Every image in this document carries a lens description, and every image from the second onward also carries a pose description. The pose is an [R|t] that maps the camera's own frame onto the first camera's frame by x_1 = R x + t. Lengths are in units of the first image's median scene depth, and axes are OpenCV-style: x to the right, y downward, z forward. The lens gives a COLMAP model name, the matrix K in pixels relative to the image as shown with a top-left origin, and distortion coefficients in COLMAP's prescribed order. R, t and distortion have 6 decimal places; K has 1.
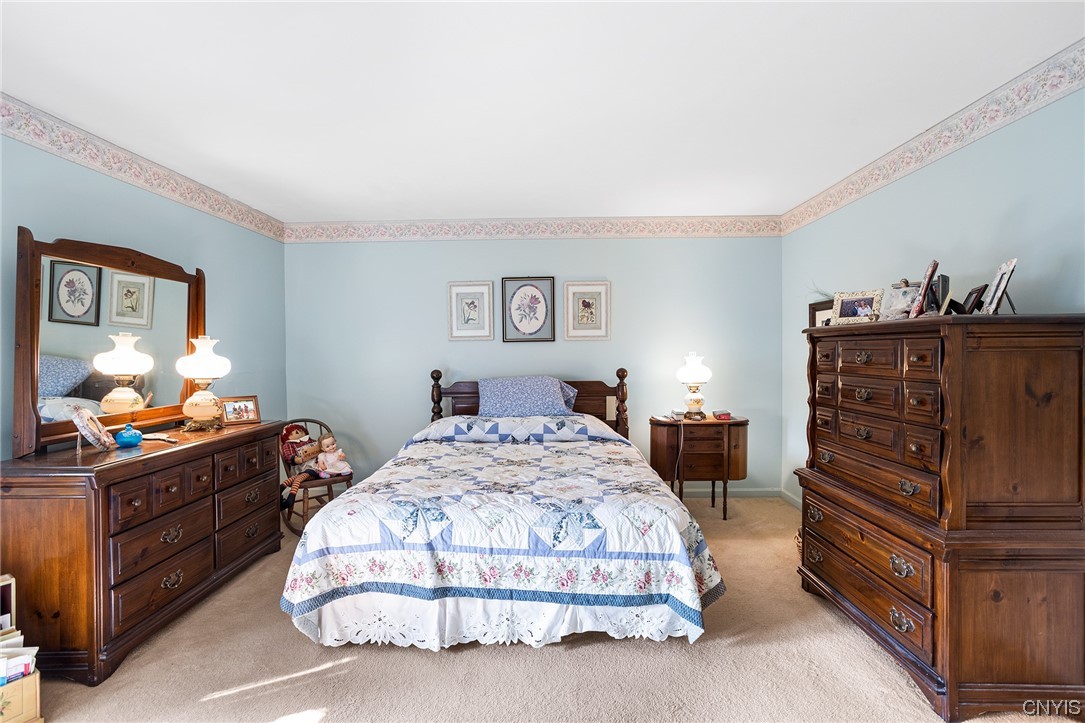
lens RADIAL K [[532.4, 0, 538.8], [0, 532.4, 362.9], [0, 0, 1]] dist [-0.054343, 0.038473]
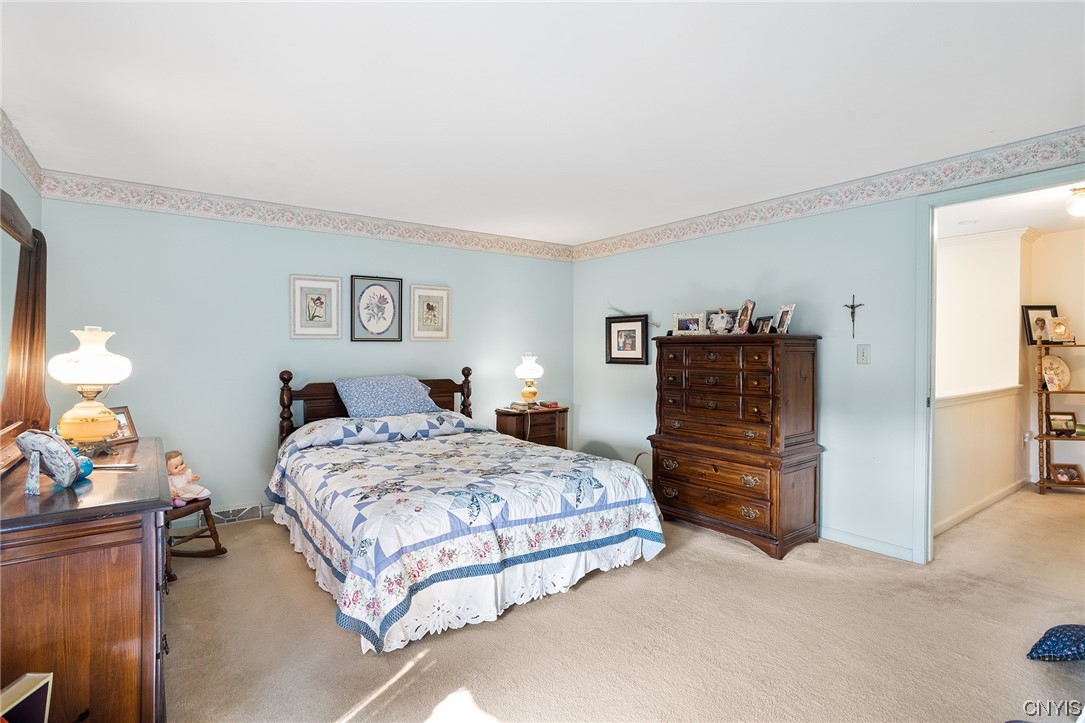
lens RADIAL K [[536.6, 0, 541.3], [0, 536.6, 354.4], [0, 0, 1]] dist [-0.055010, 0.039067]
pose [[0.793387, 0.004383, 0.608701, -0.668924], [0.005790, 0.999874, -0.014746, 0.002208], [-0.608690, 0.015224, 0.793262, 0.031738]]
